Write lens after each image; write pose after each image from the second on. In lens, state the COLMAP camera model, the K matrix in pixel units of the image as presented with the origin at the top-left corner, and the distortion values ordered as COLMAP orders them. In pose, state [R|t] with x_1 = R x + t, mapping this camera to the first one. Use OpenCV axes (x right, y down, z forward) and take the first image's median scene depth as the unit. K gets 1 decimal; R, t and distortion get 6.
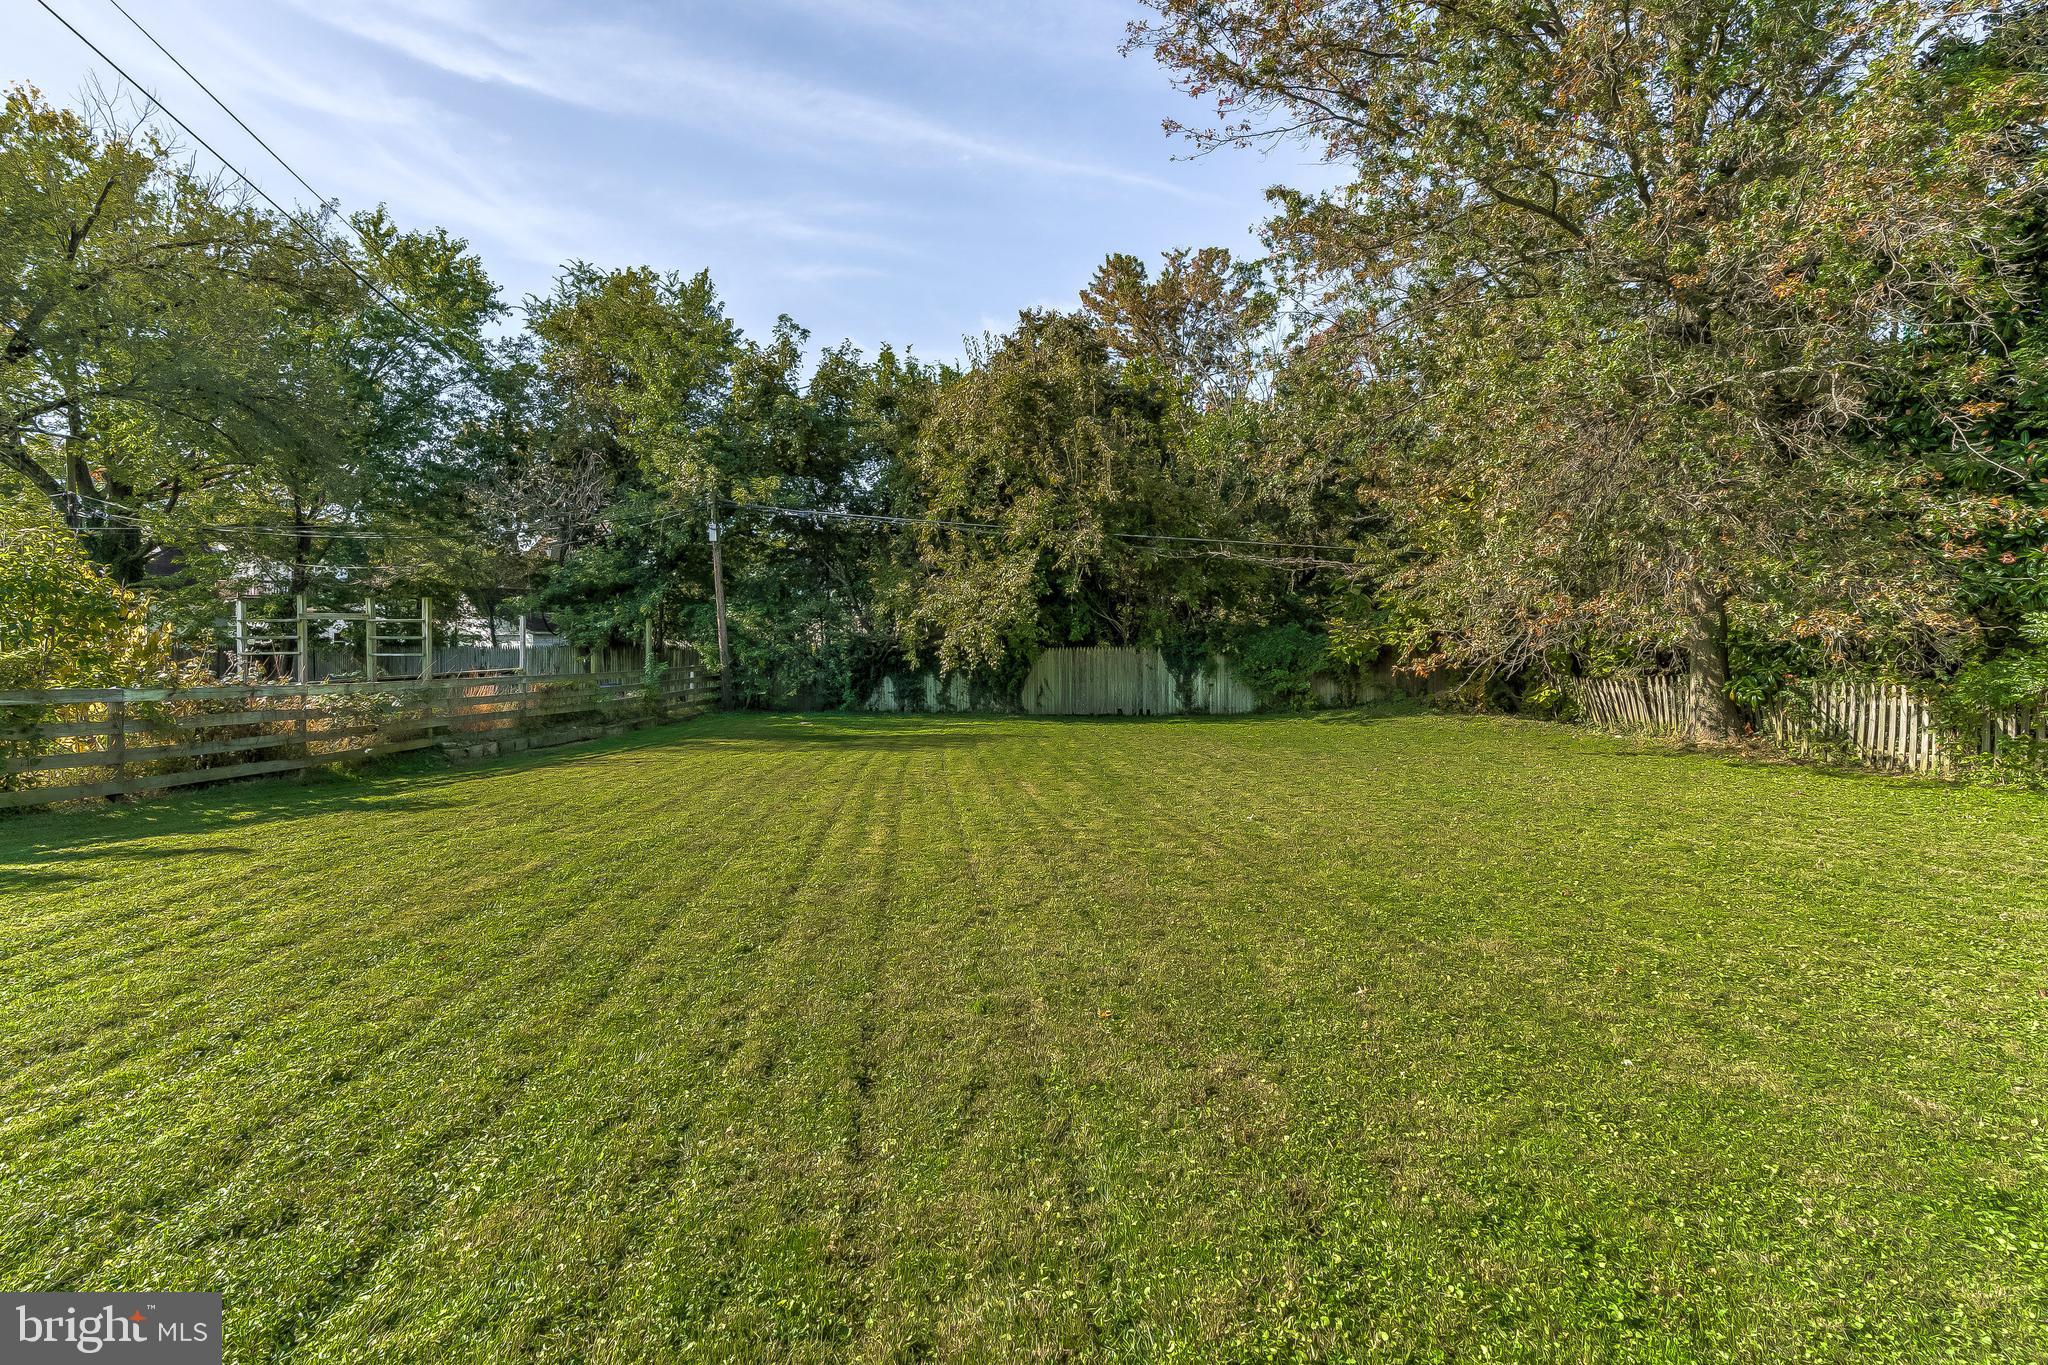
lens RADIAL K [[904.6, 0, 1013.1], [0, 904.6, 636.4], [0, 0, 1]] dist [0.000736, 0.000096]
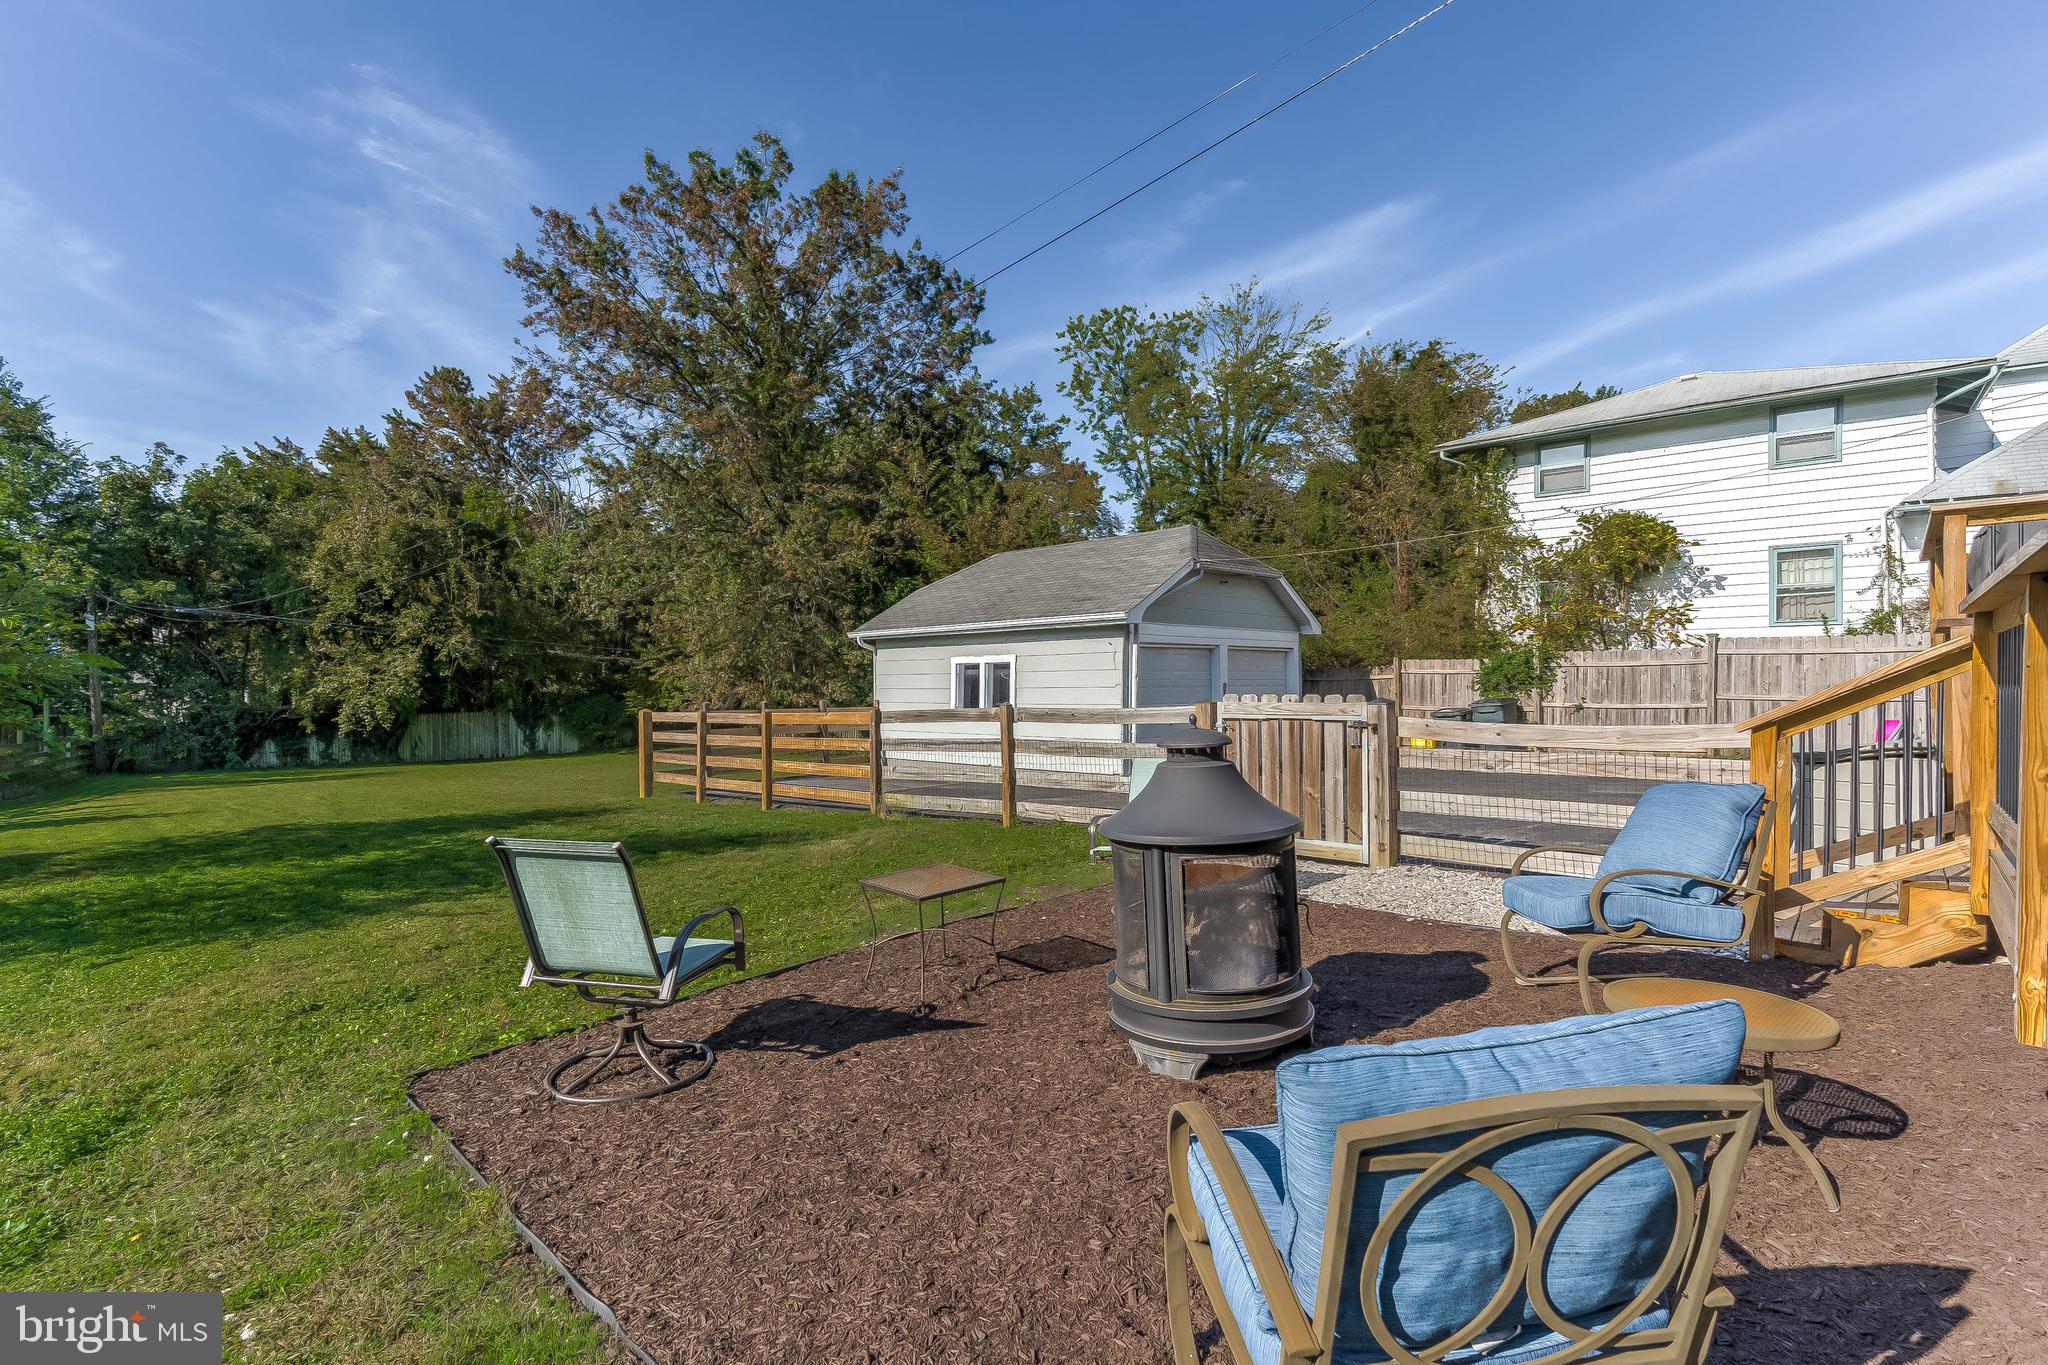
lens RADIAL K [[944.6, 0, 1023.4], [0, 944.6, 688.1], [0, 0, 1]] dist [-0.002555, -0.000472]
pose [[0.759801, -0.007628, 0.650111, -0.207781], [0.011001, 0.999939, -0.001125, -0.015312], [-0.650062, 0.008007, 0.759839, -0.730860]]
